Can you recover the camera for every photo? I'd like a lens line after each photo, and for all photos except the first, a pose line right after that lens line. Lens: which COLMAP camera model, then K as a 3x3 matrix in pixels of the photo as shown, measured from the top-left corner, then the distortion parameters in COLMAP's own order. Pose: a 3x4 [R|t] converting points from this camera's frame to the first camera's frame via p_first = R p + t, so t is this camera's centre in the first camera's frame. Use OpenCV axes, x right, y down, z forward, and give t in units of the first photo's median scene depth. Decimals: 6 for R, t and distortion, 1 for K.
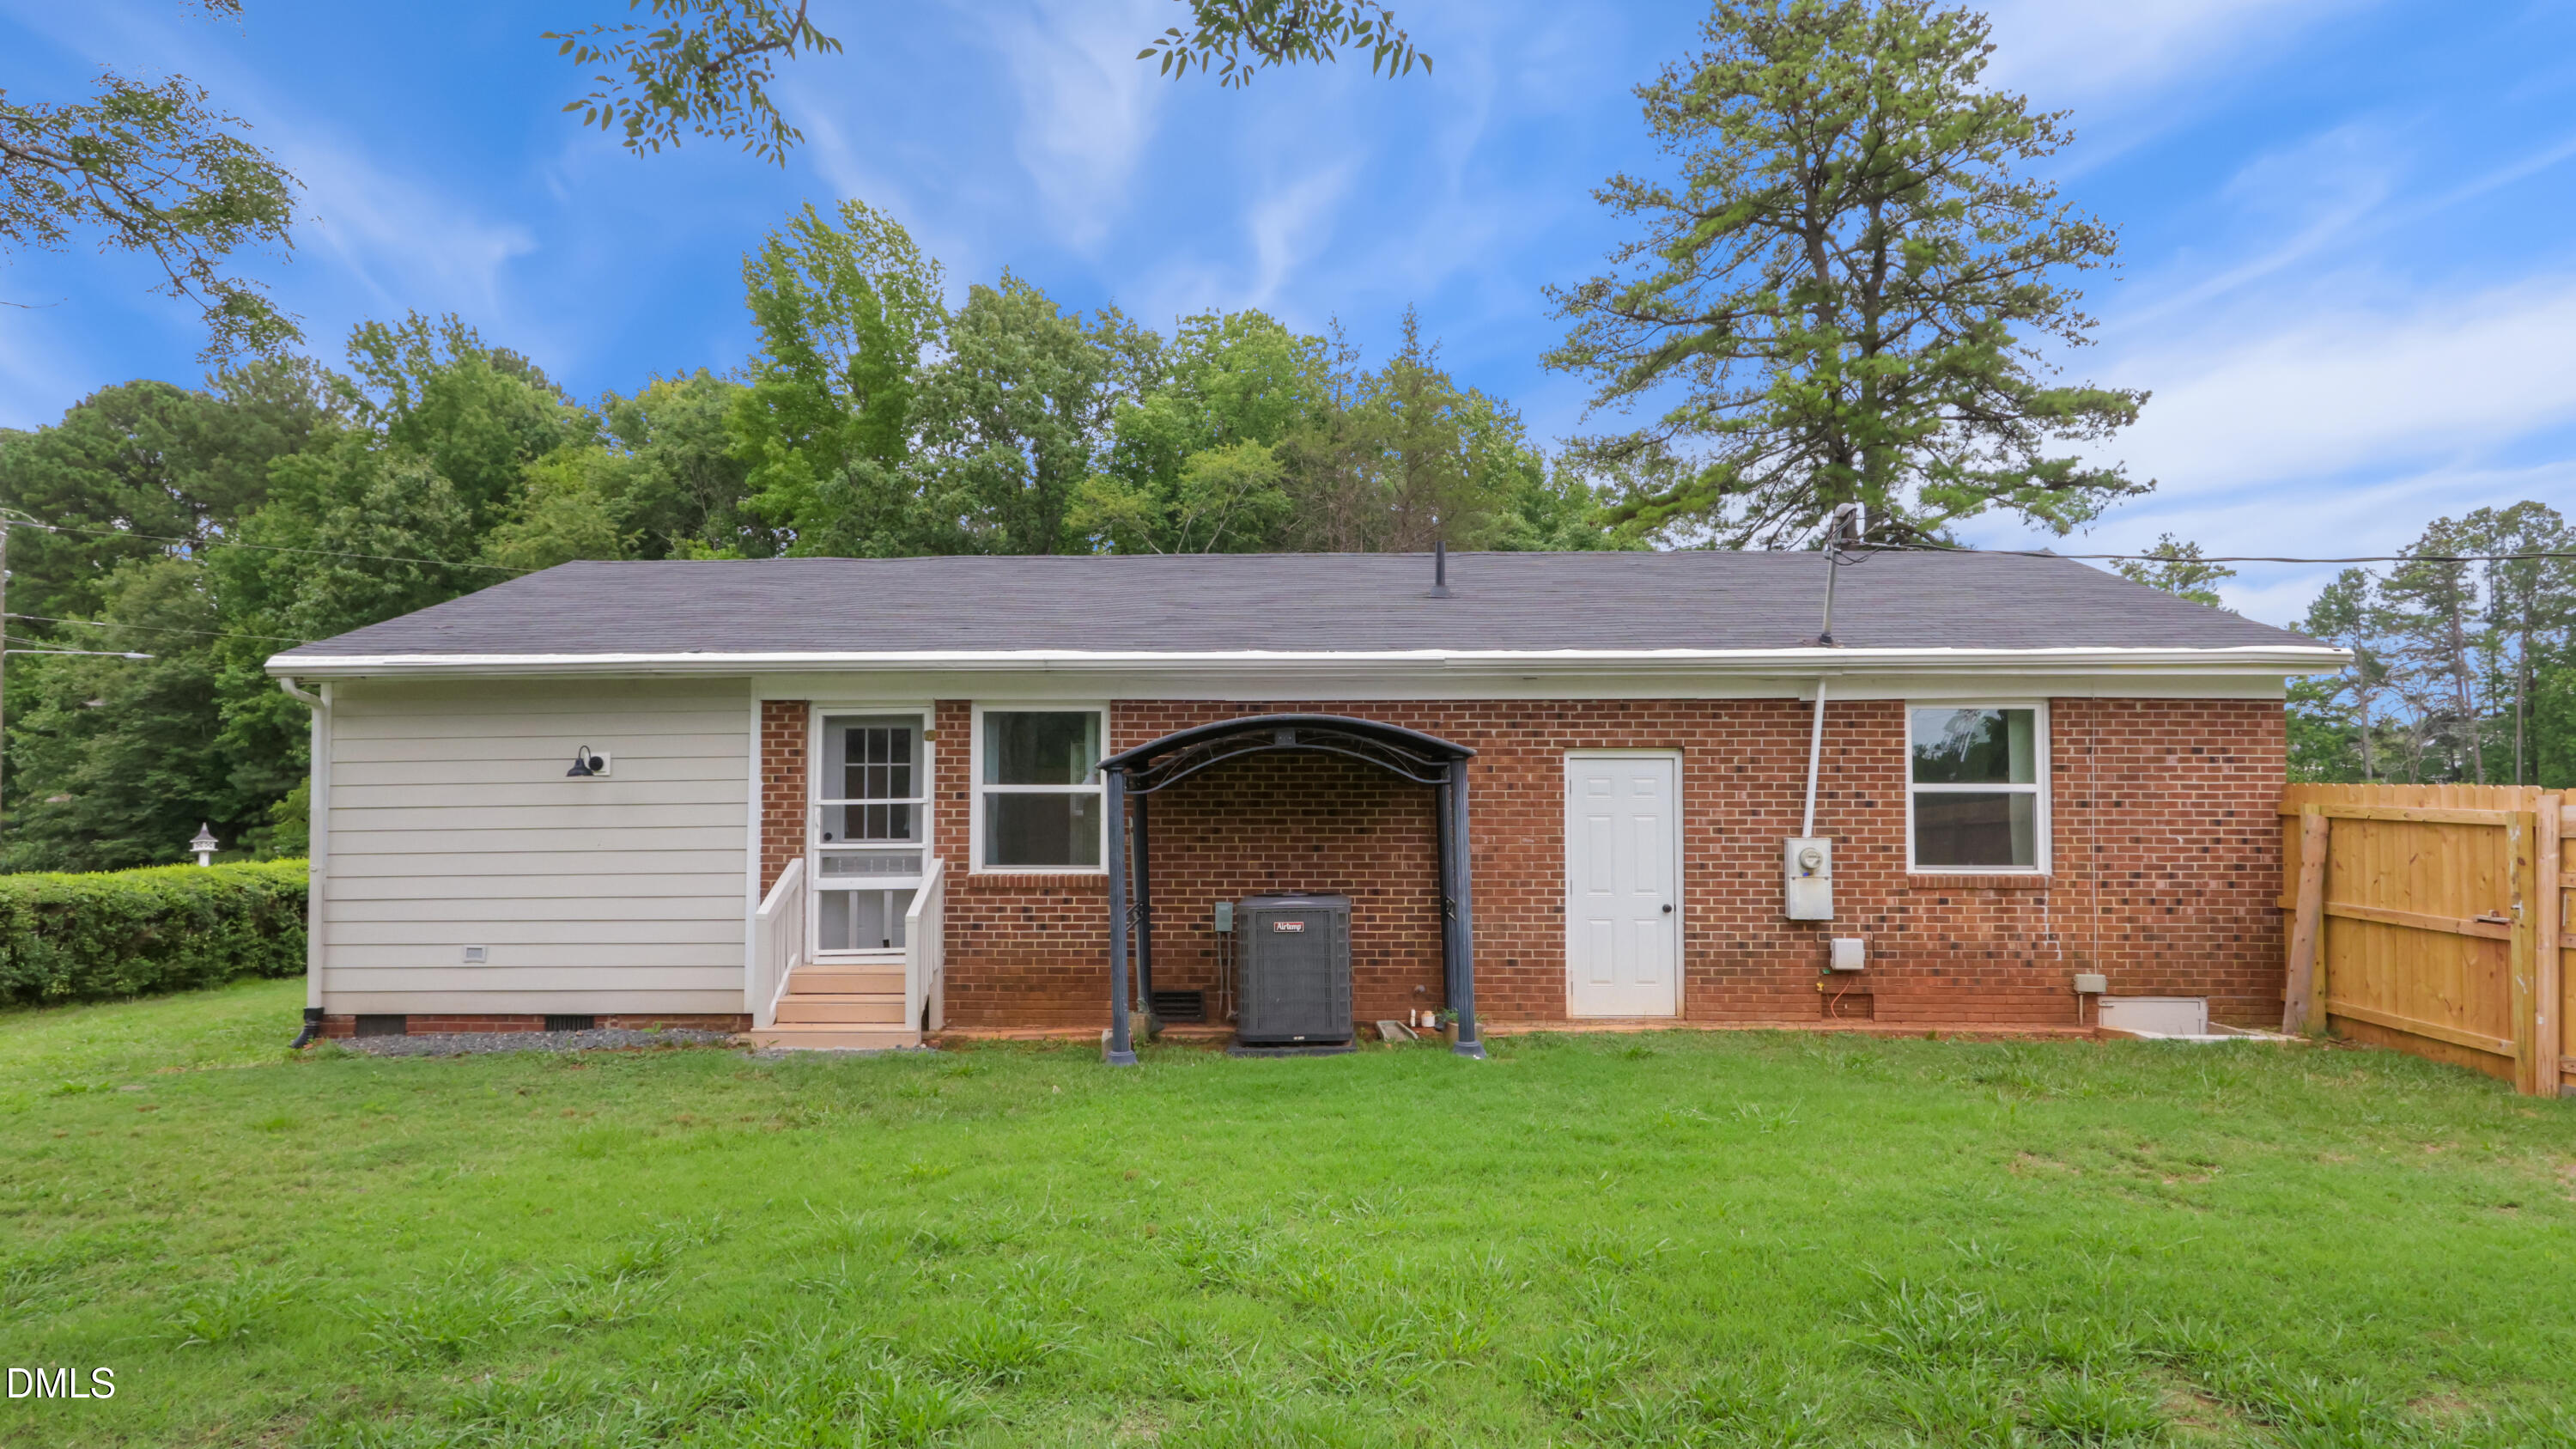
lens RADIAL K [[1449.8, 0, 1290.4], [0, 1449.8, 732.8], [0, 0, 1]] dist [-0.007004, 0.005019]
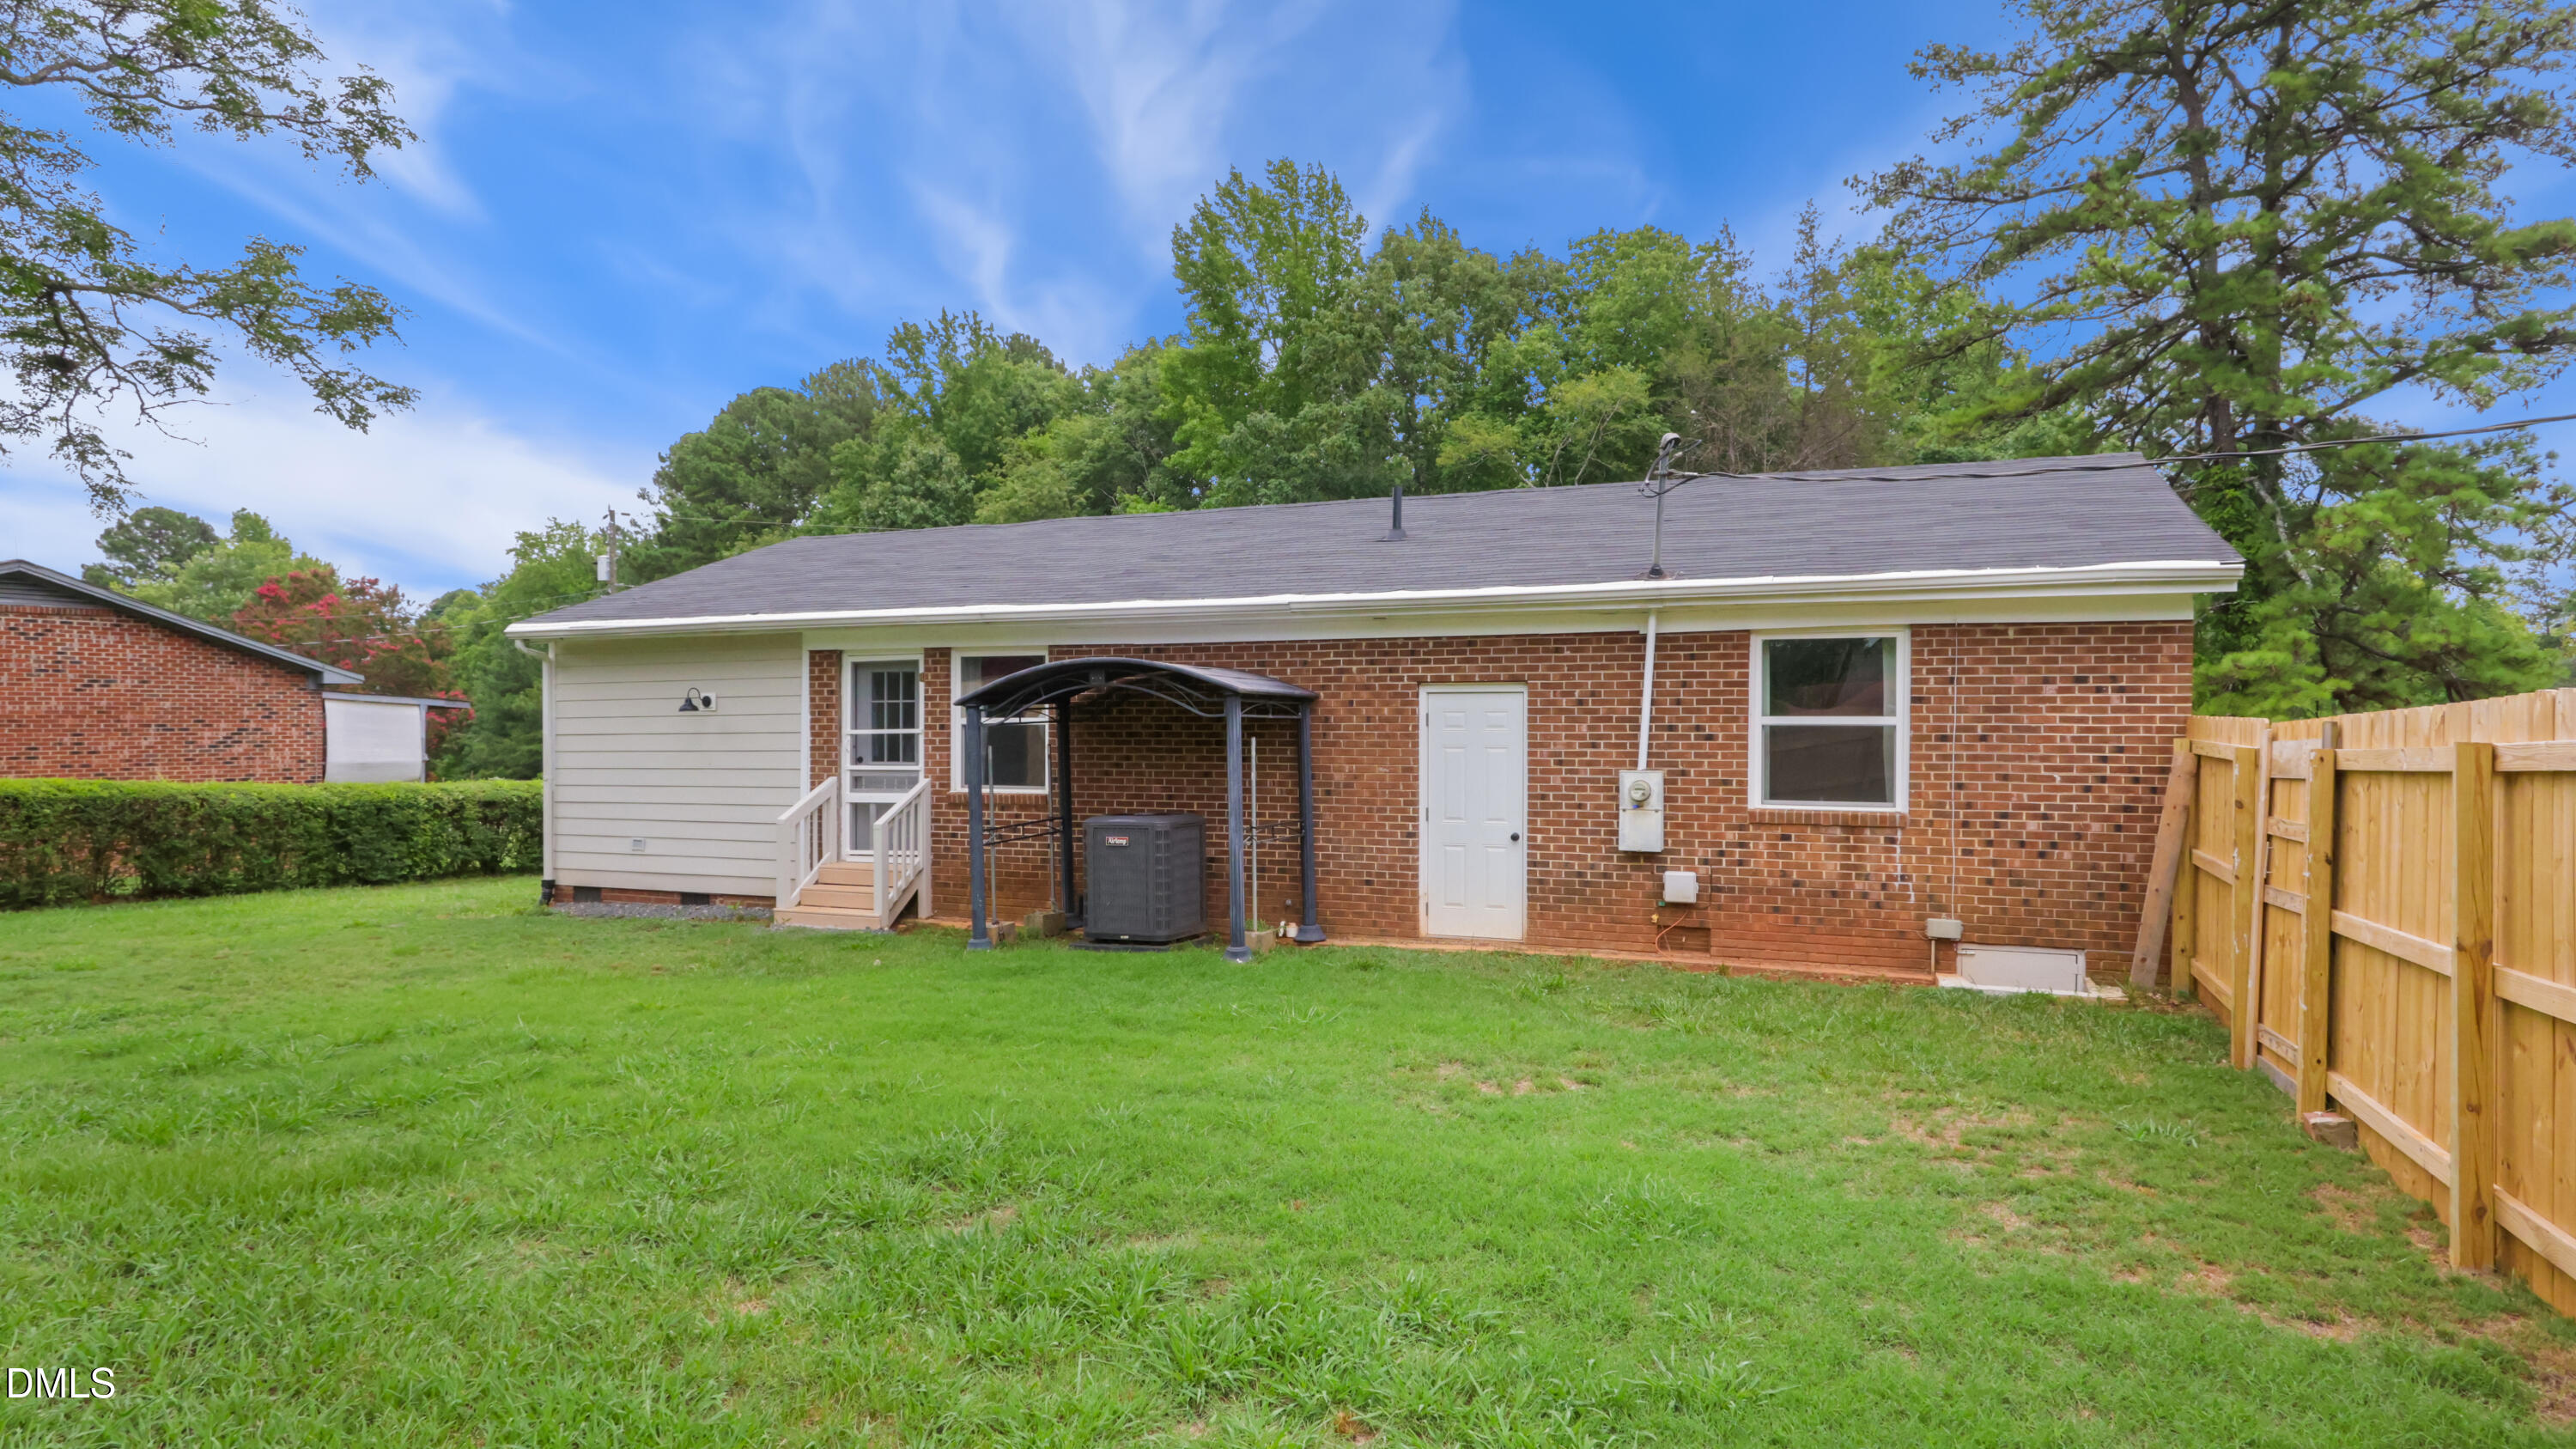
lens RADIAL K [[1449.8, 0, 1298.9], [0, 1449.8, 729.1], [0, 0, 1]] dist [-0.007004, 0.005019]
pose [[0.934274, 0.002577, -0.356546, 0.482109], [0.013931, 0.998947, 0.043723, -0.003275], [0.356283, -0.045816, 0.933254, -0.020541]]
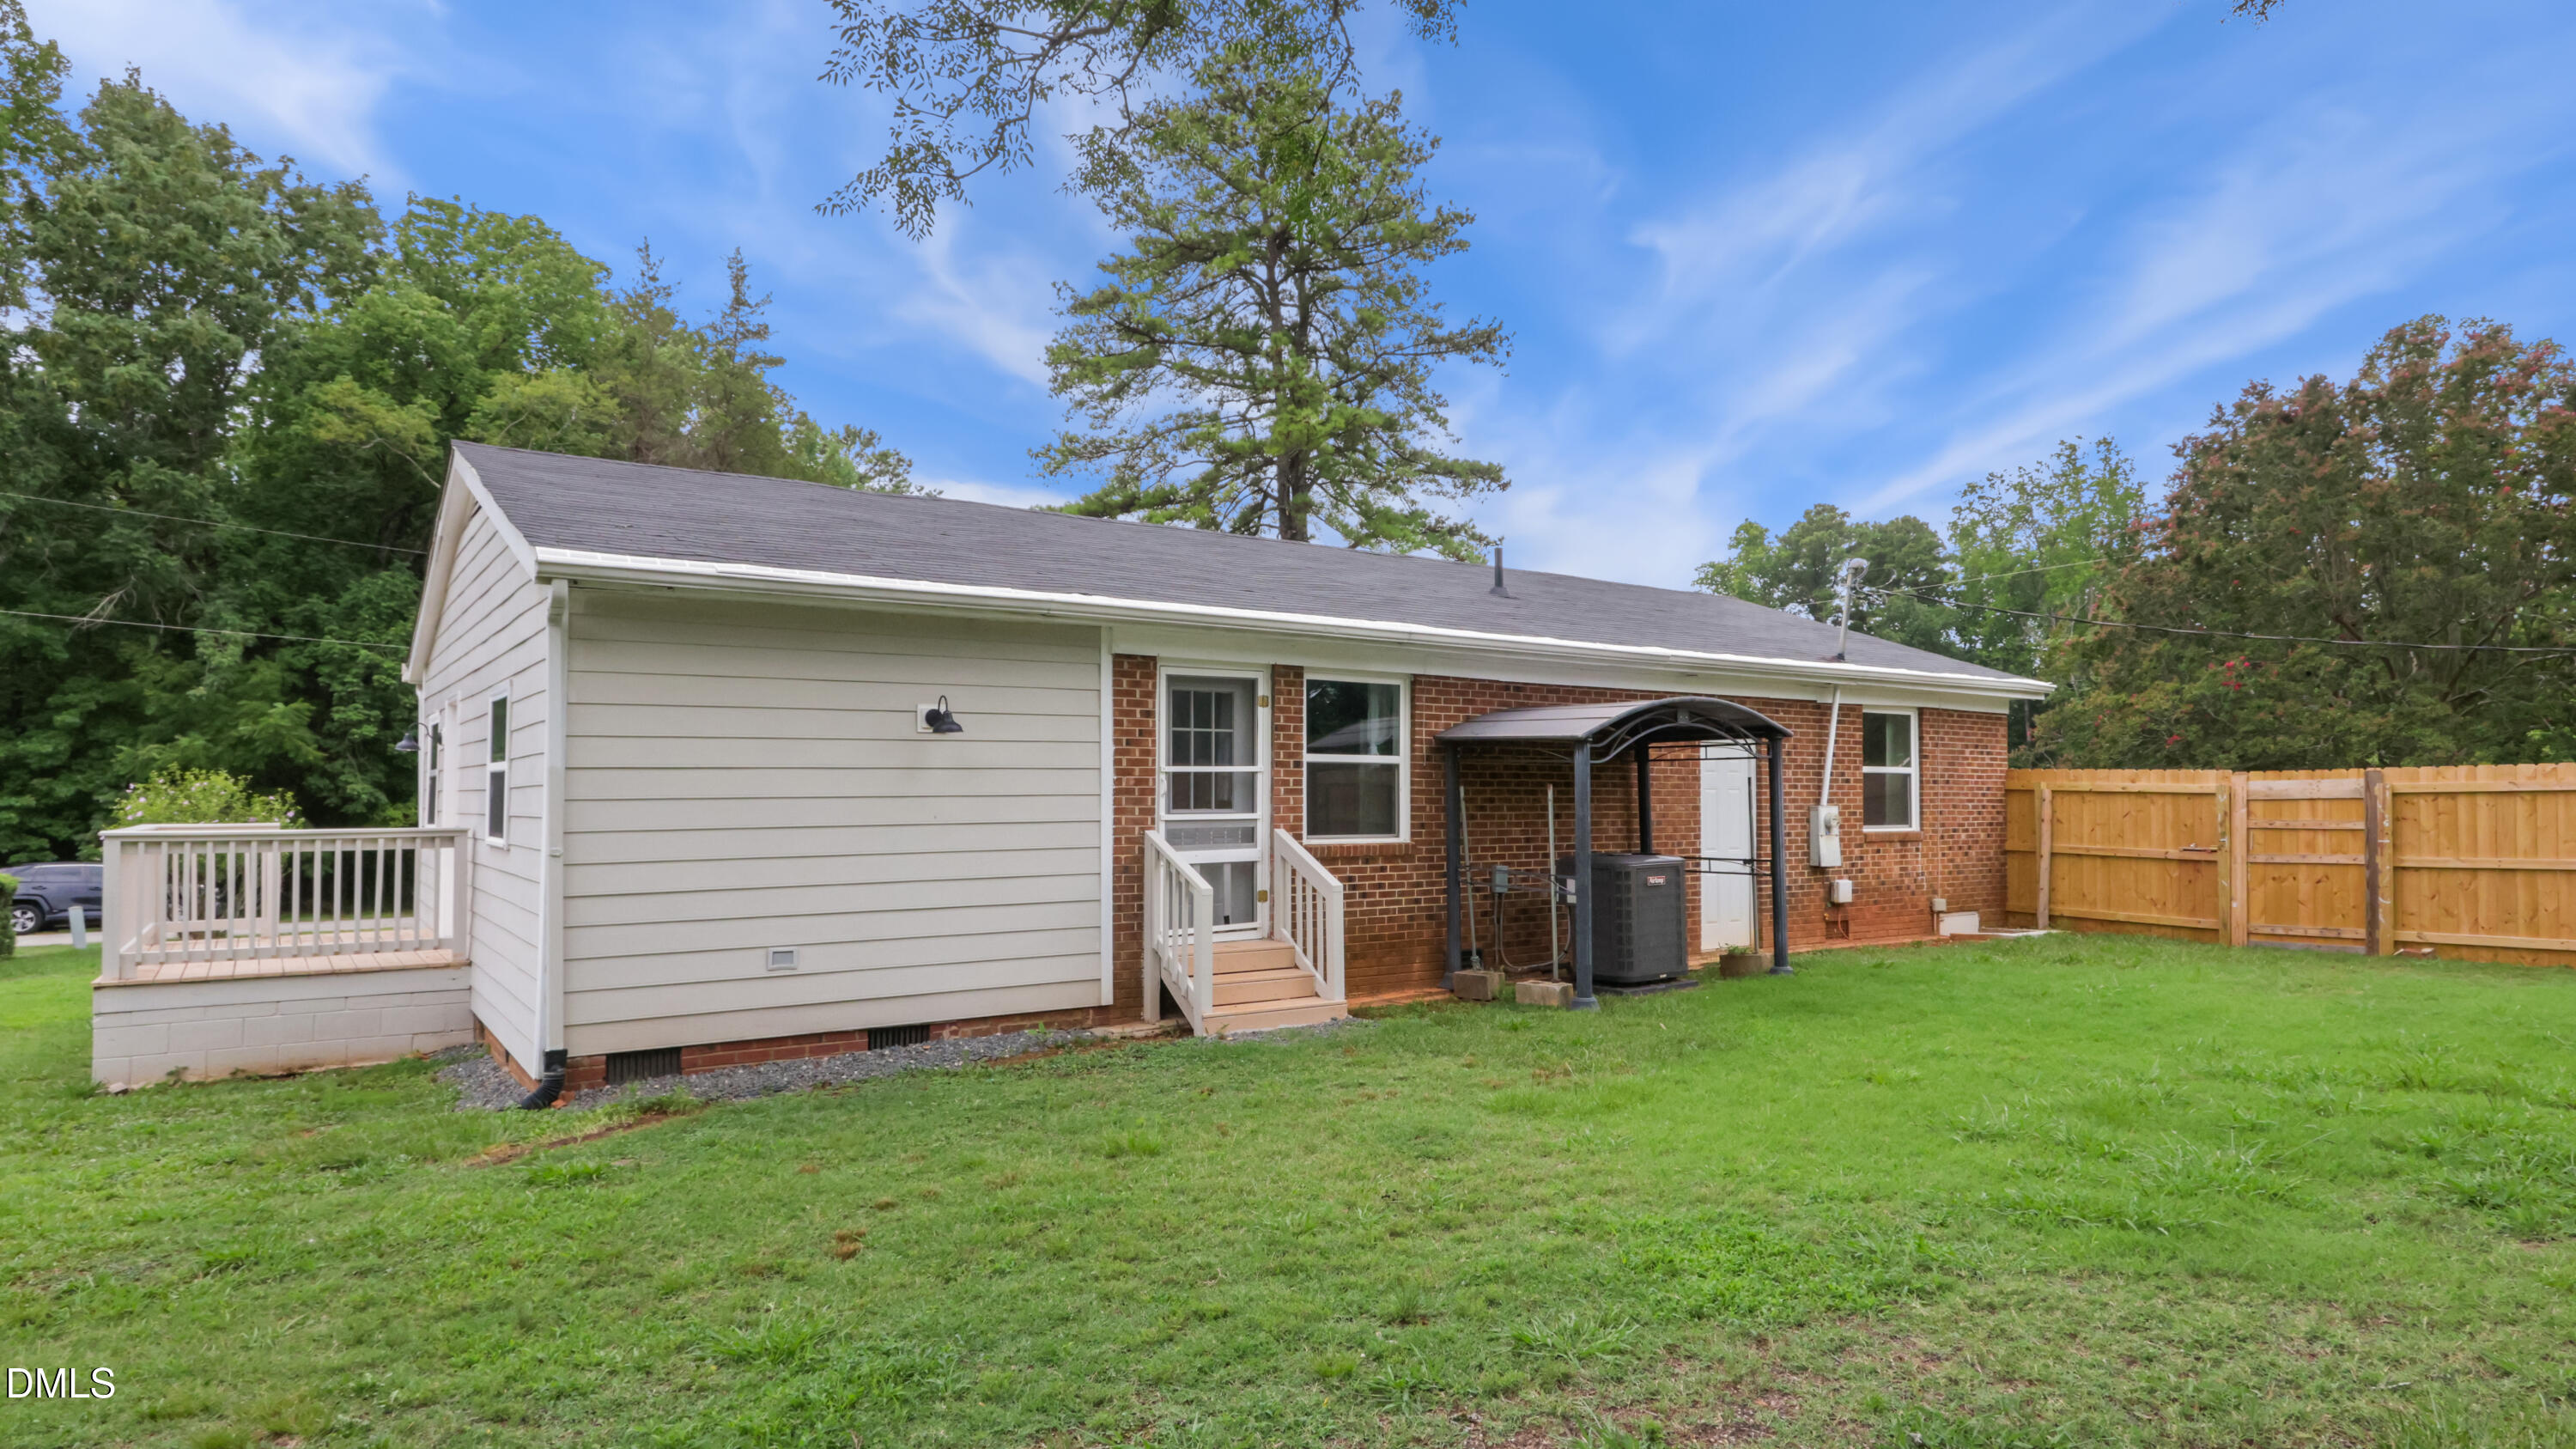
lens RADIAL K [[1449.8, 0, 1287.8], [0, 1449.8, 745.8], [0, 0, 1]] dist [-0.007004, 0.005019]
pose [[0.800199, 0.023190, 0.599287, -0.820458], [-0.030773, 0.999523, 0.002411, 0.029060], [-0.598945, -0.020371, 0.800531, 0.224385]]
